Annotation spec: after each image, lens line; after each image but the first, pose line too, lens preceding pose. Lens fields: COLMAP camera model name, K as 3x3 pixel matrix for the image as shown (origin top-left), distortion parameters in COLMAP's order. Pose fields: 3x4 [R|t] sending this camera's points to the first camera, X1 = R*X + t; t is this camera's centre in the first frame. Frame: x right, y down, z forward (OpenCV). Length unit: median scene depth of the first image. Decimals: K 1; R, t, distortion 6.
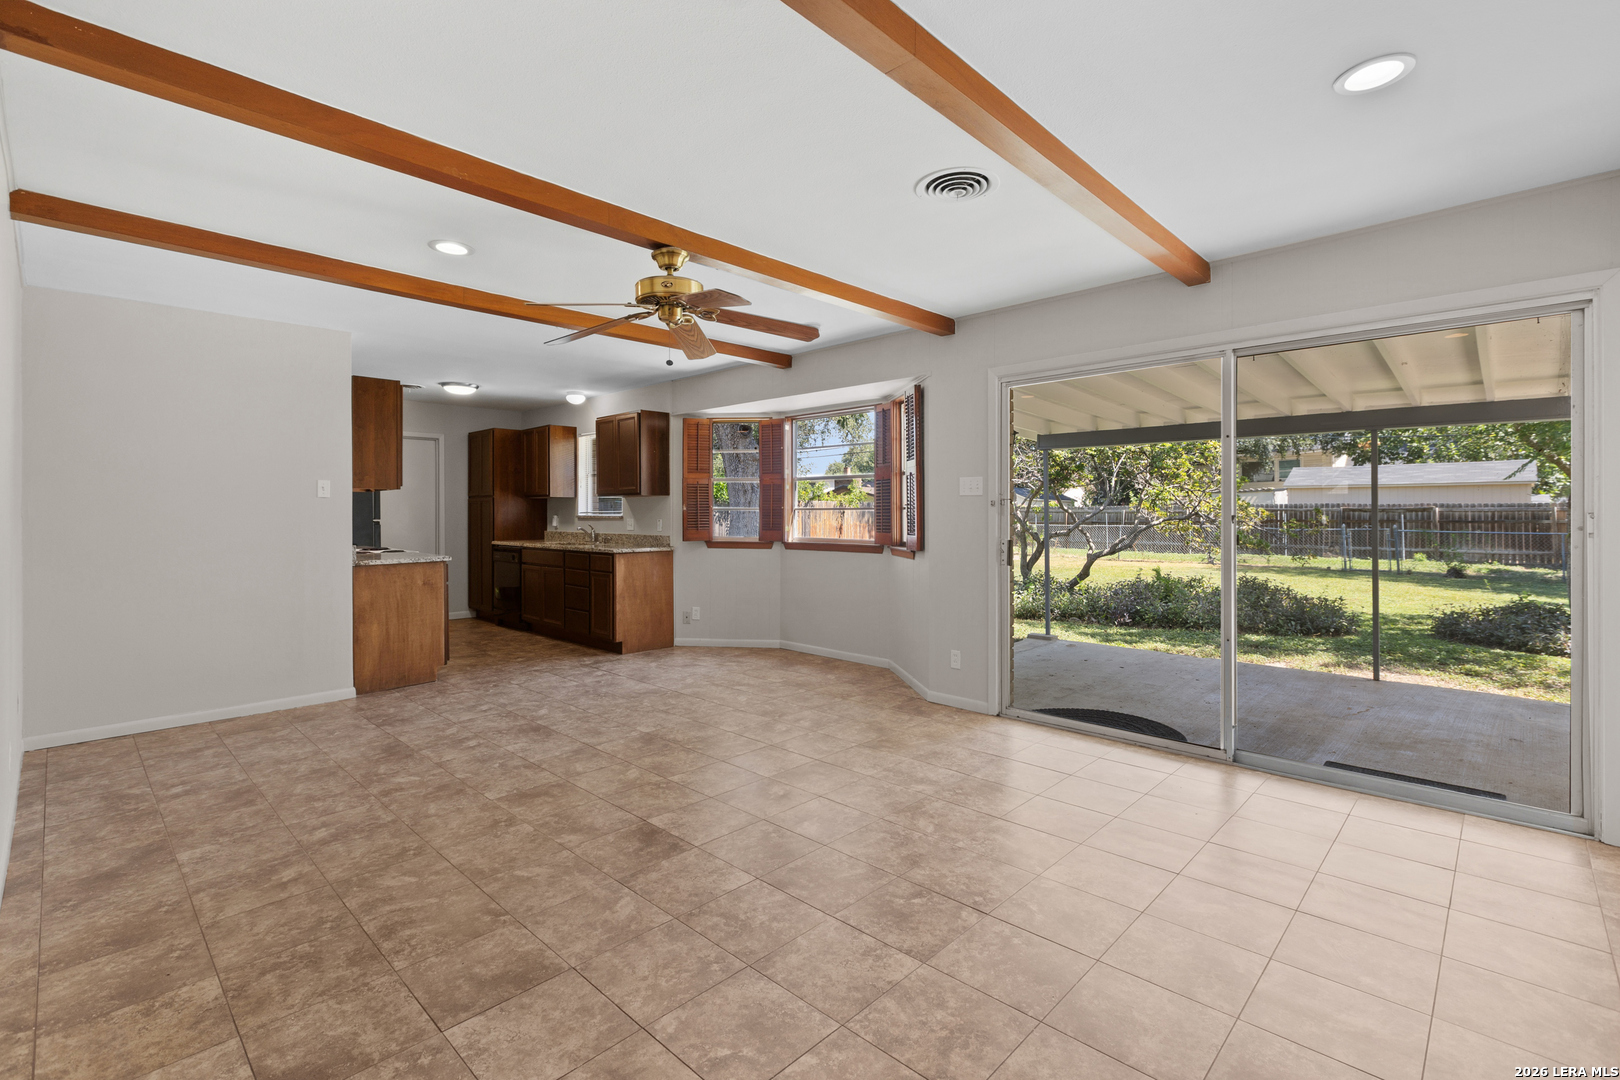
lens RADIAL K [[734.2, 0, 809.5], [0, 734.2, 526.5], [0, 0, 1]] dist [0.002133, -0.000771]
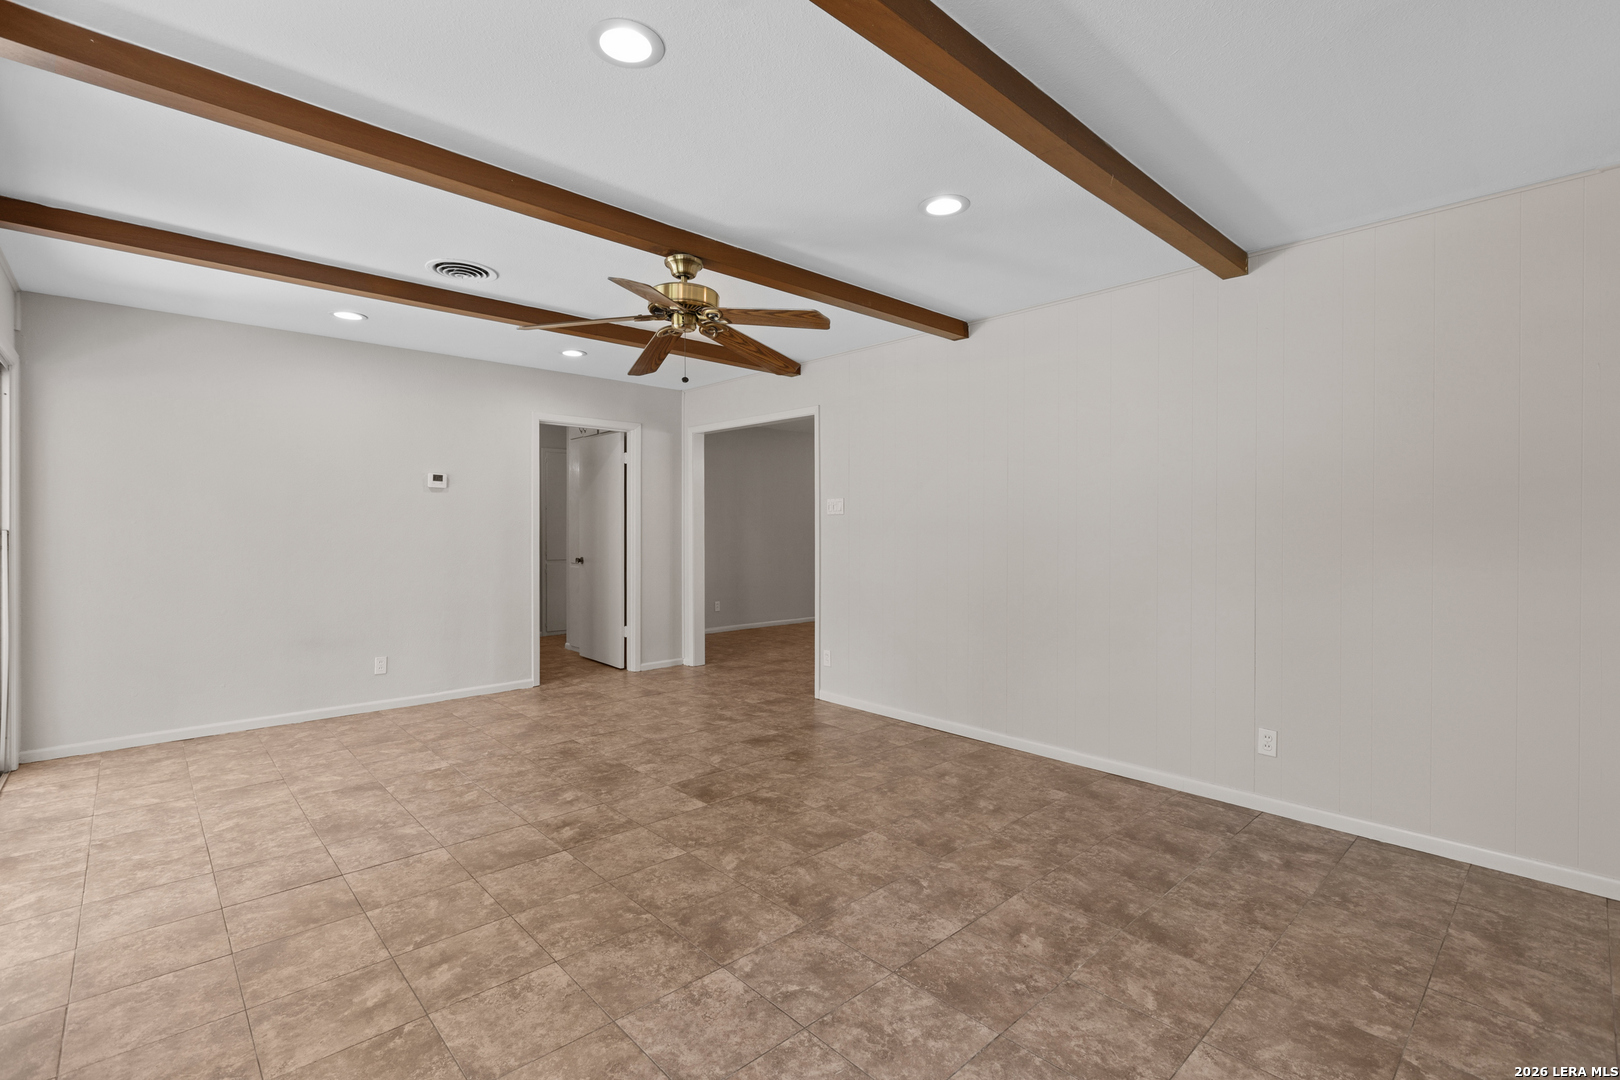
lens RADIAL K [[734.2, 0, 812.8], [0, 734.2, 535.4], [0, 0, 1]] dist [0.002133, -0.000771]
pose [[-0.999014, 0.001711, 0.044371, -0.432597], [0.002653, 0.999772, 0.021169, -0.031157], [-0.044325, 0.021266, -0.998791, 2.100384]]
